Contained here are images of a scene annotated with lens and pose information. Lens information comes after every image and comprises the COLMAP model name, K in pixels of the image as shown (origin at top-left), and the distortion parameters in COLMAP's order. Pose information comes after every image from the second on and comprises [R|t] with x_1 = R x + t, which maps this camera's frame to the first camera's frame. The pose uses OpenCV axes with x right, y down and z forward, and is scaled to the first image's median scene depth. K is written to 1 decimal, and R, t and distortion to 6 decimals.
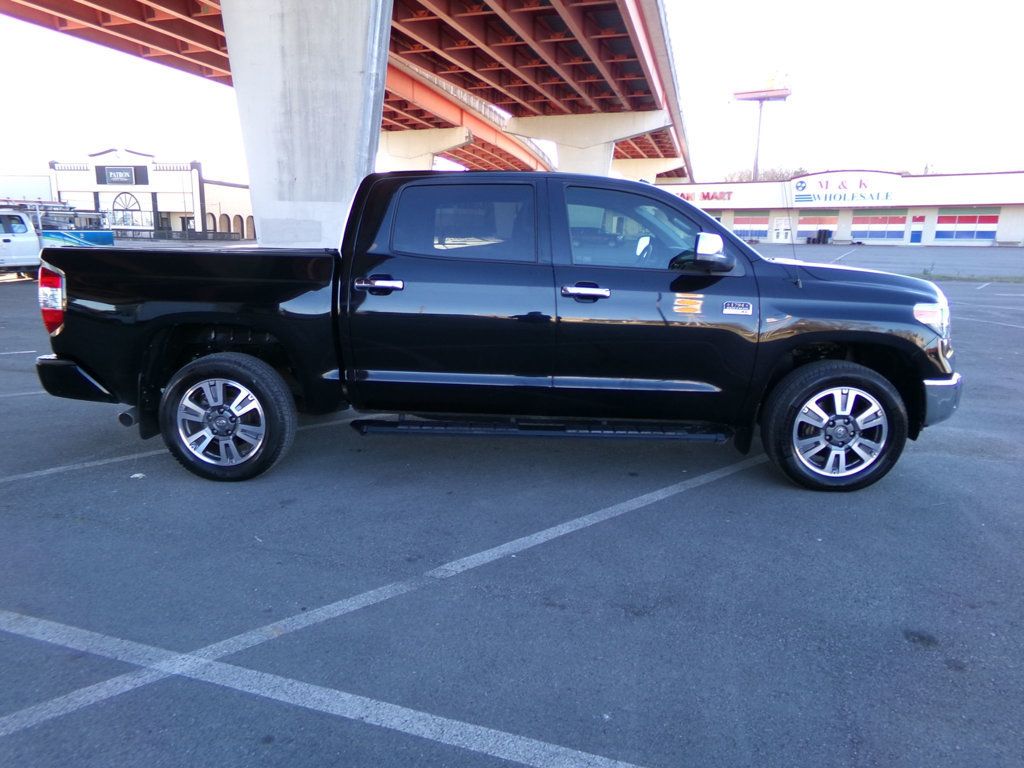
lens RADIAL K [[689.9, 0, 512.0], [0, 689.9, 384.0], [0, 0, 1]] dist [-0.013505, 0.040878]
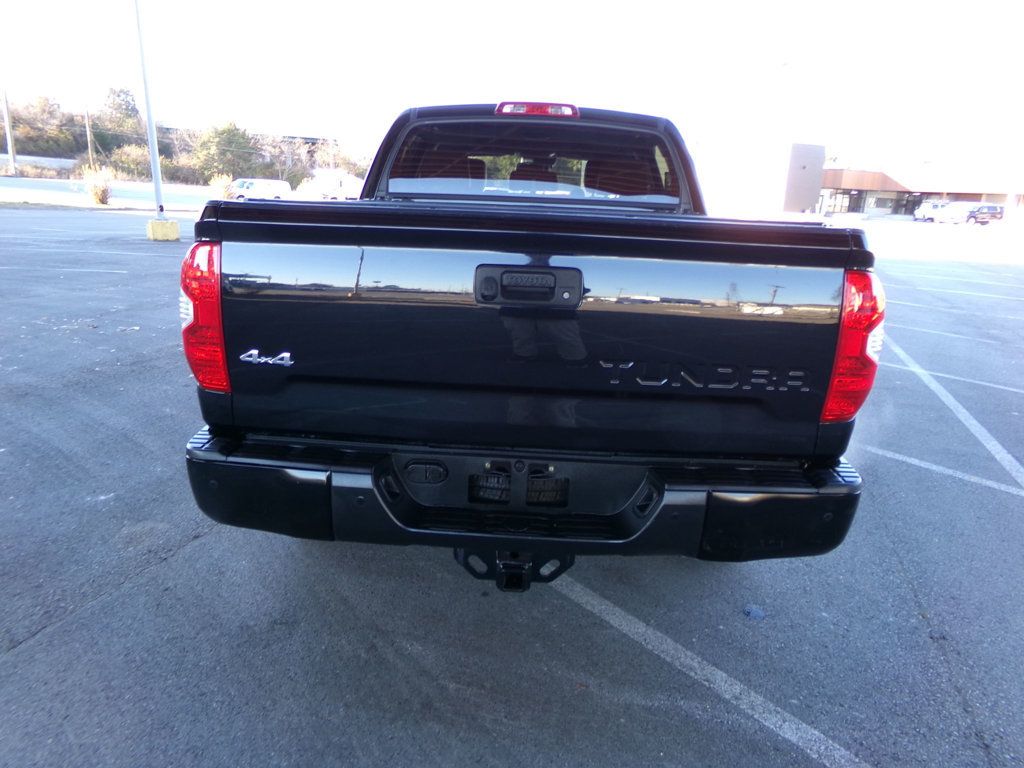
lens RADIAL K [[689.9, 0, 512.0], [0, 689.9, 384.0], [0, 0, 1]] dist [-0.013505, 0.040878]
pose [[0.005022, -0.273538, 0.961848, -0.309841], [0.160210, 0.949656, 0.269234, -0.071059], [-0.987070, 0.152745, 0.048593, 0.336232]]
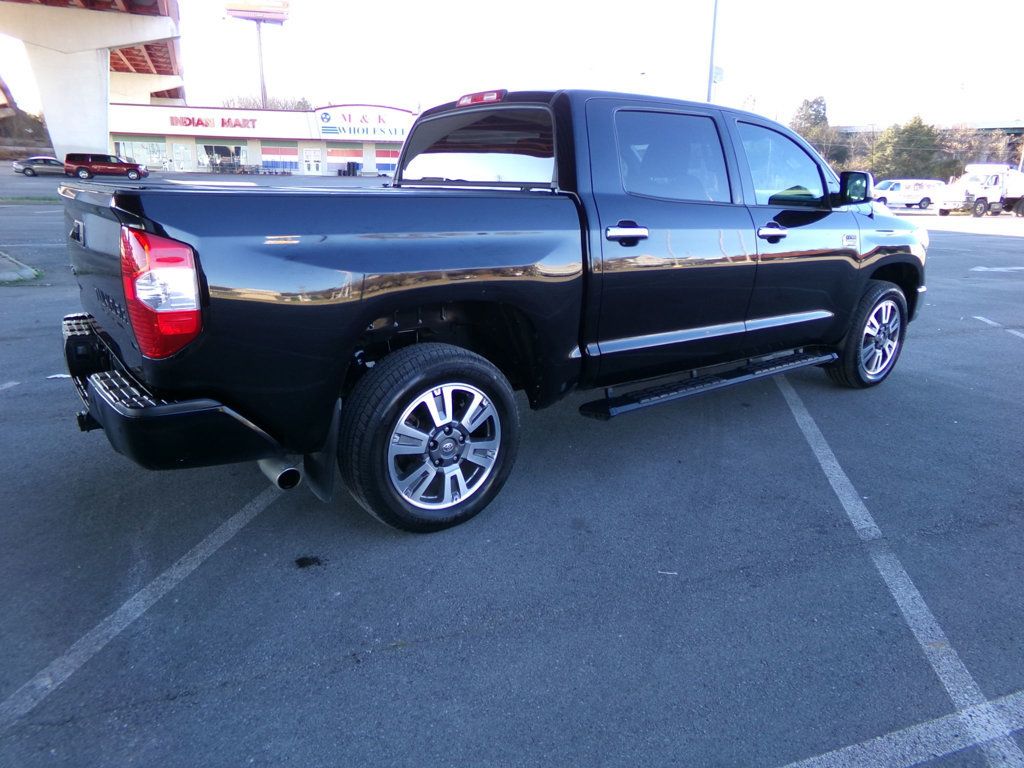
lens RADIAL K [[689.9, 0, 512.0], [0, 689.9, 384.0], [0, 0, 1]] dist [-0.013505, 0.040878]
pose [[0.779802, -0.177180, 0.600430, -0.218506], [0.120551, 0.983662, 0.133703, -0.025545], [-0.614309, -0.031880, 0.788421, 0.117482]]
